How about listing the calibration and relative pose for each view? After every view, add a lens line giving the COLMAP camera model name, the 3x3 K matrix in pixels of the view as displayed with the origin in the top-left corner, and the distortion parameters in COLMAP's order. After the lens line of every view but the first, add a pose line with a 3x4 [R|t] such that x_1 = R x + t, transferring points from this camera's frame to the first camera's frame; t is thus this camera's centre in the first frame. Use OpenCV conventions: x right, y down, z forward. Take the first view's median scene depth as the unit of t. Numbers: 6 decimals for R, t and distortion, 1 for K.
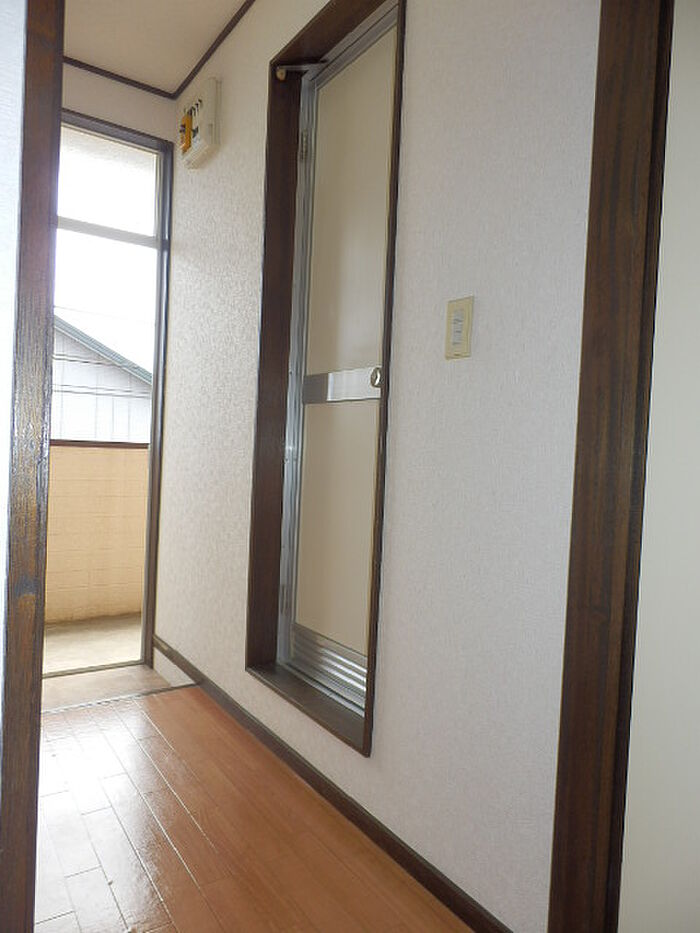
lens RADIAL K [[646.8, 0, 345.6], [0, 646.8, 468.7], [0, 0, 1]] dist [-0.007696, 0.000118]
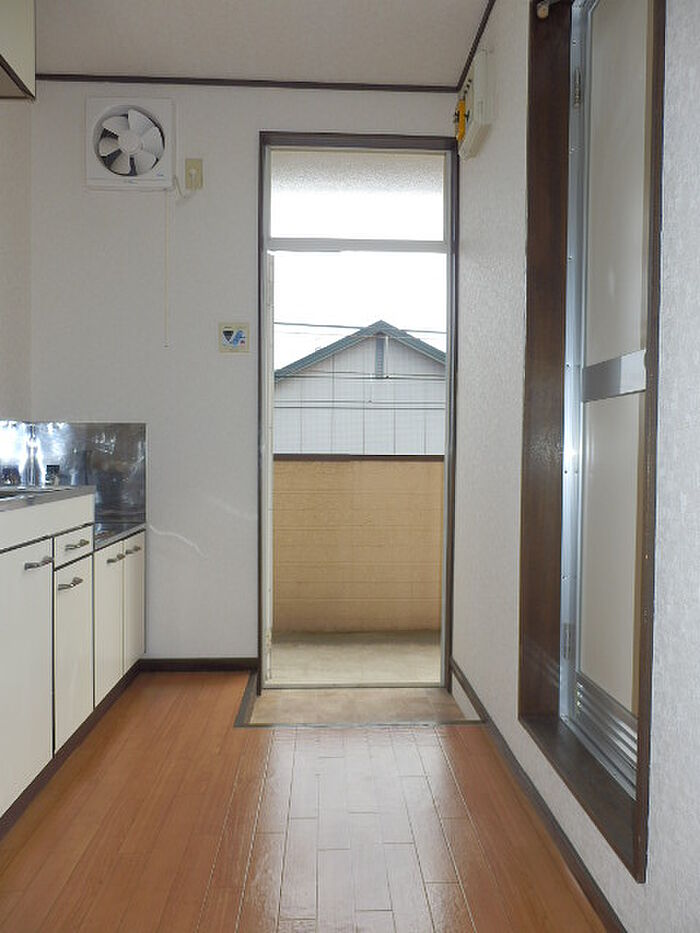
lens RADIAL K [[648.9, 0, 345.2], [0, 648.9, 466.0], [0, 0, 1]] dist [0.006030, 0.010698]
pose [[0.848077, -0.027274, -0.529171, 0.087447], [0.016443, 0.999548, -0.025166, -0.002985], [0.529619, 0.012641, 0.848142, 0.114789]]
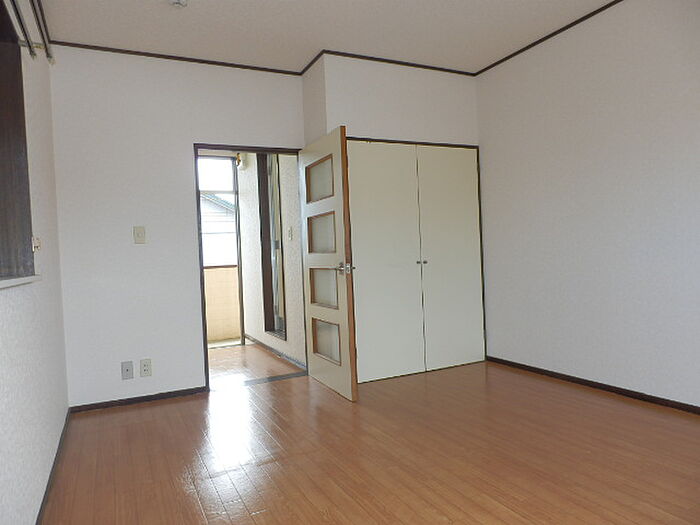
lens RADIAL K [[486.8, 0, 353.9], [0, 486.8, 265.2], [0, 0, 1]] dist [0.006030, 0.010698]
pose [[0.987254, -0.084702, -0.134744, 0.491490], [0.083808, 0.996406, -0.012303, 0.031510], [0.135301, 0.000854, 0.990804, -1.043323]]
